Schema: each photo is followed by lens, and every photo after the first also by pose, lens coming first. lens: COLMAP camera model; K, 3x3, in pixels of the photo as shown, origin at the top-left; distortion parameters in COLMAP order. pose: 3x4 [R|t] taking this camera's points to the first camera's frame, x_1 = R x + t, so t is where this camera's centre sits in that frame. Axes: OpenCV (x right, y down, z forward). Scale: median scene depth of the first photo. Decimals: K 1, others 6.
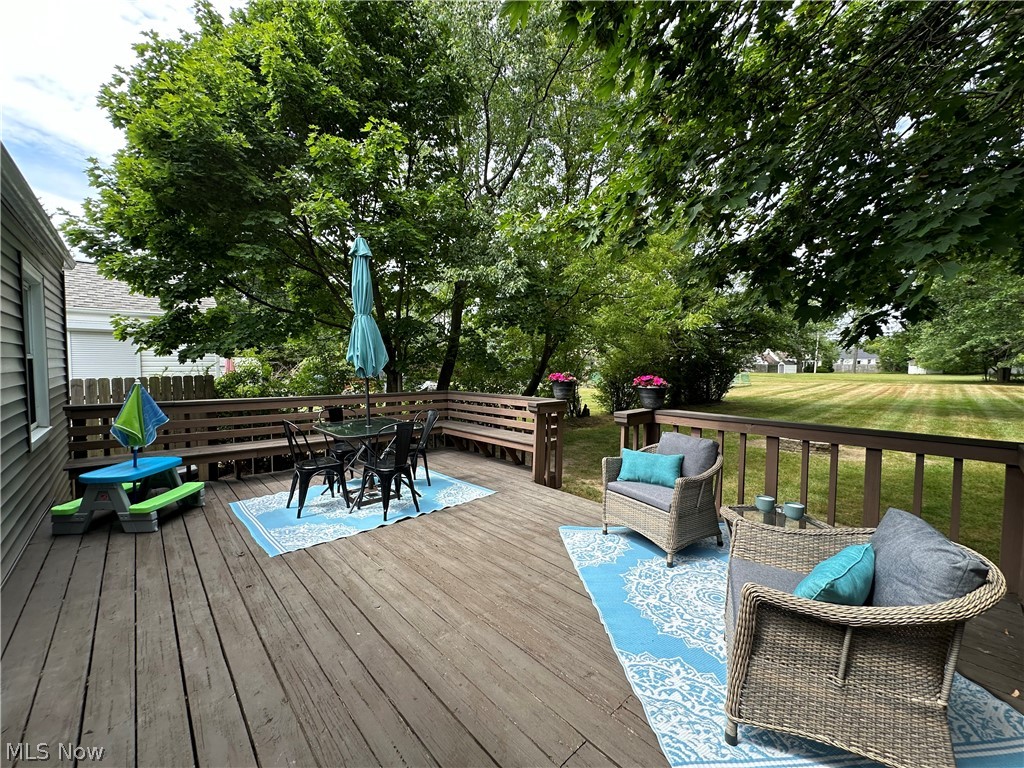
lens RADIAL K [[407.9, 0, 512.6], [0, 407.9, 384.6], [0, 0, 1]] dist [0.001999, -0.000002]
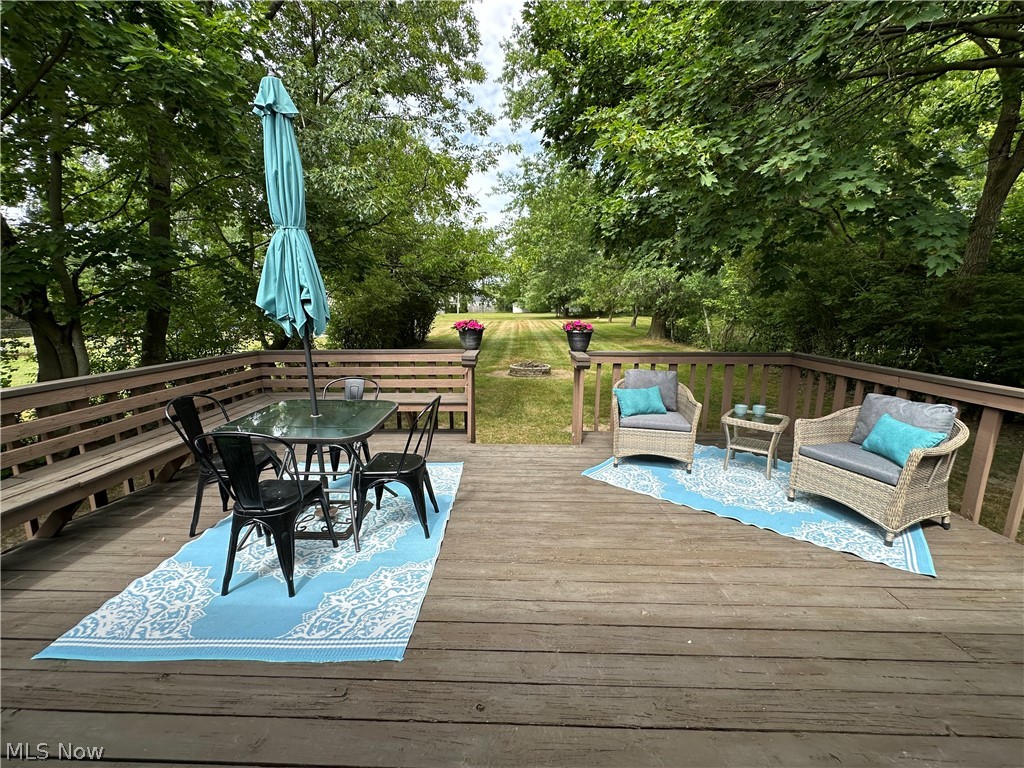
lens RADIAL K [[407.9, 0, 512.6], [0, 407.9, 384.6], [0, 0, 1]] dist [0.001999, -0.000002]
pose [[0.697537, -0.138359, 0.703063, -0.500400], [0.038635, 0.987016, 0.155908, -0.026670], [-0.715506, -0.081588, 0.693826, 0.312206]]
